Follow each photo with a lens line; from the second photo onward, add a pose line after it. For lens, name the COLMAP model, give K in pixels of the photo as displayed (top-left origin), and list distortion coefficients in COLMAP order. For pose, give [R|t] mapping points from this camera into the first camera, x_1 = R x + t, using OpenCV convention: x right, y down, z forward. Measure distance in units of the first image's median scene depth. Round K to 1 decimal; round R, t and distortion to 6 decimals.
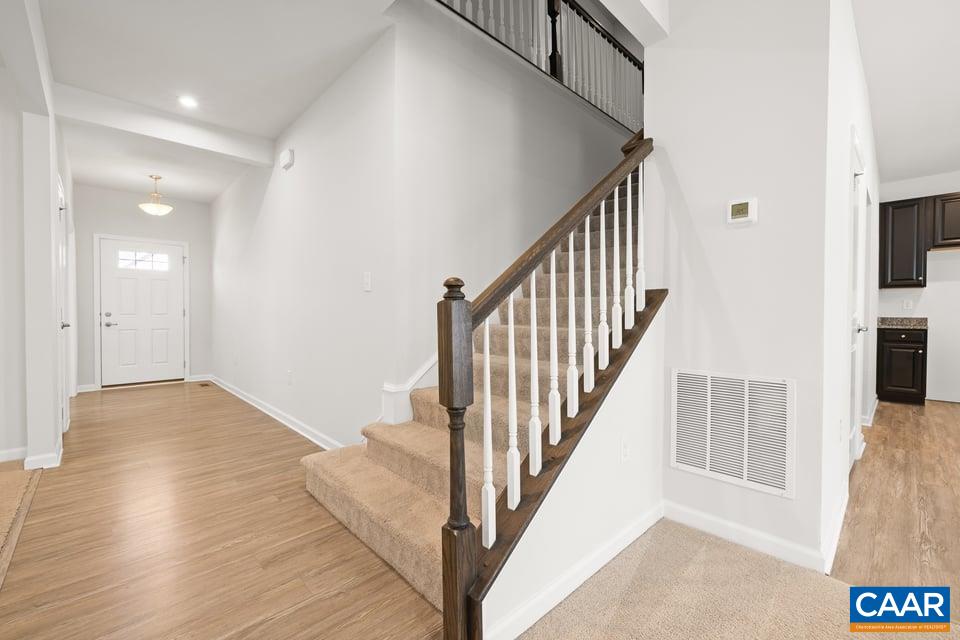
lens RADIAL K [[414.0, 0, 476.6], [0, 414.0, 316.4], [0, 0, 1]] dist [0.001115, 0.000641]
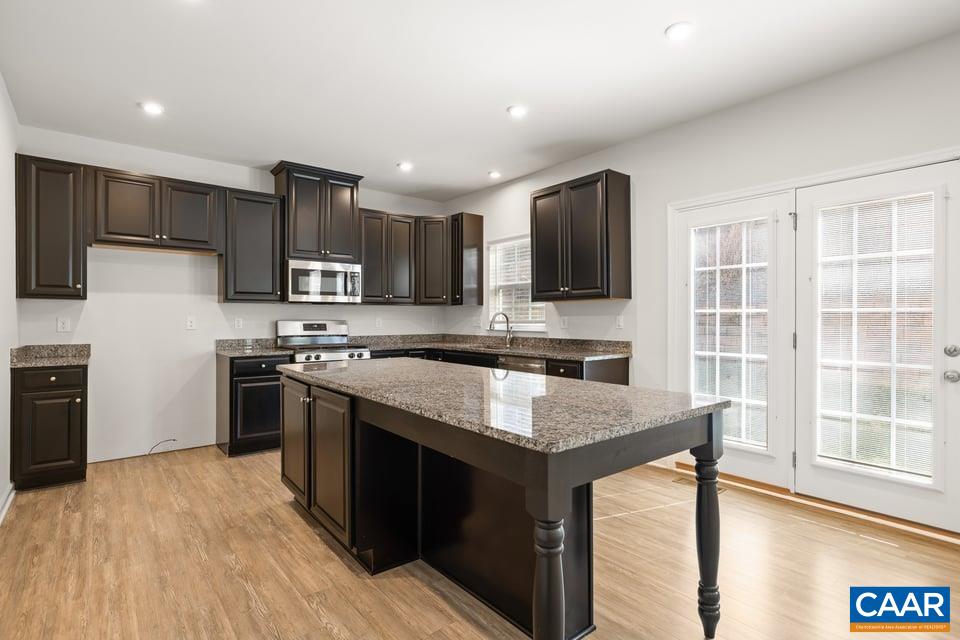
lens RADIAL K [[476.8, 0, 483.3], [0, 476.8, 319.2], [0, 0, 1]] dist [-0.004298, 0.000883]
pose [[0.070147, -0.000579, 0.997536, 0.769167], [0.008436, 0.999964, -0.000013, -0.071960], [-0.997501, 0.008416, 0.070150, 0.651801]]
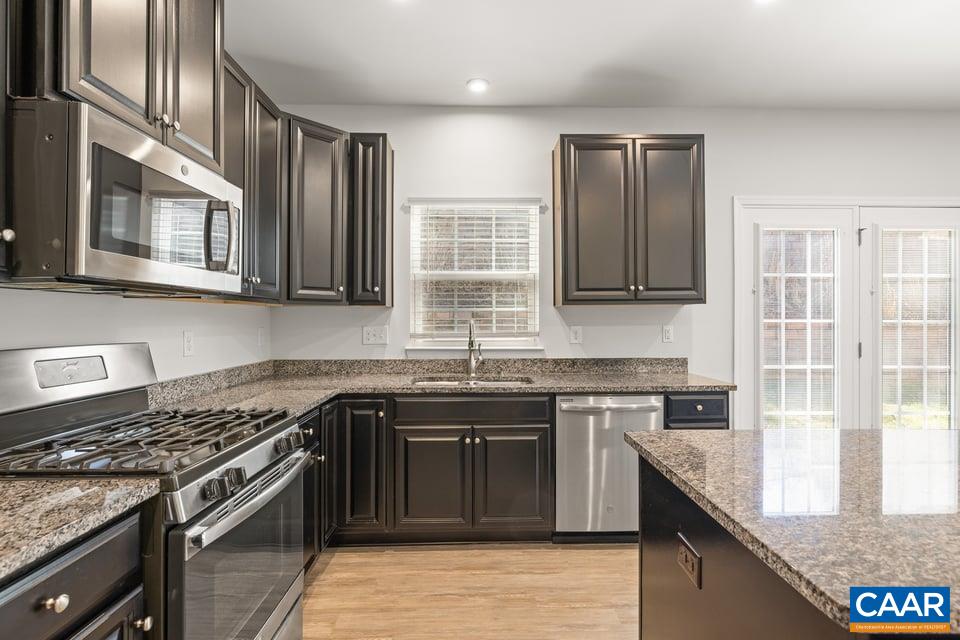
lens RADIAL K [[476.8, 0, 481.1], [0, 476.8, 318.2], [0, 0, 1]] dist [-0.004298, 0.000883]
pose [[-0.745064, 0.002962, 0.666987, 2.054904], [0.006371, 0.999976, 0.002677, -0.110136], [-0.666963, 0.006244, -0.745065, 1.672541]]
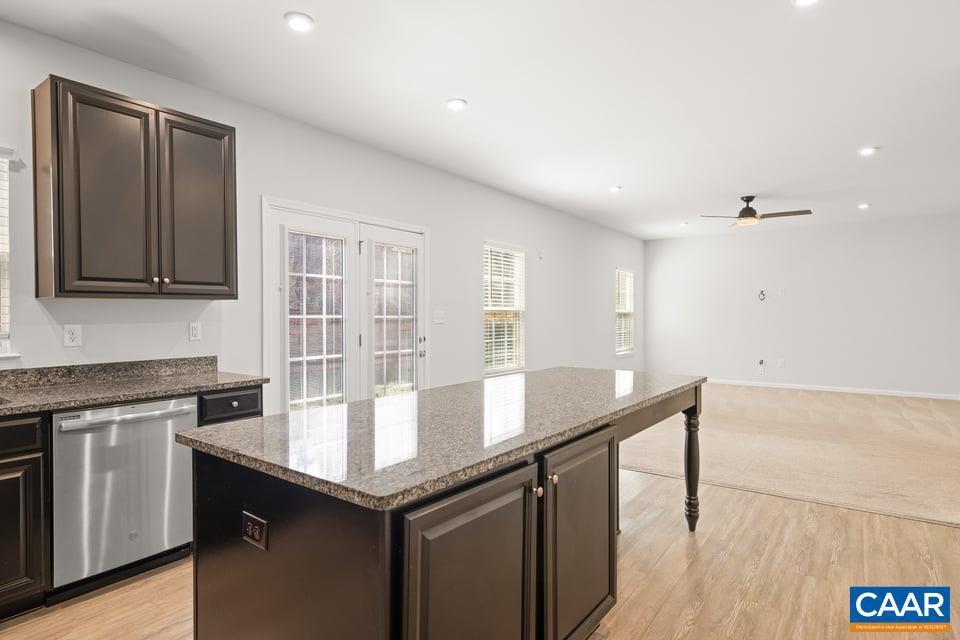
lens RADIAL K [[529.6, 0, 484.6], [0, 529.6, 319.7], [0, 0, 1]] dist [0.018501, -0.000560]
pose [[-0.981586, 0.004949, -0.190955, 2.083219], [0.001718, 0.999853, 0.017083, -0.111473], [0.191011, 0.016440, -0.981450, 1.834838]]
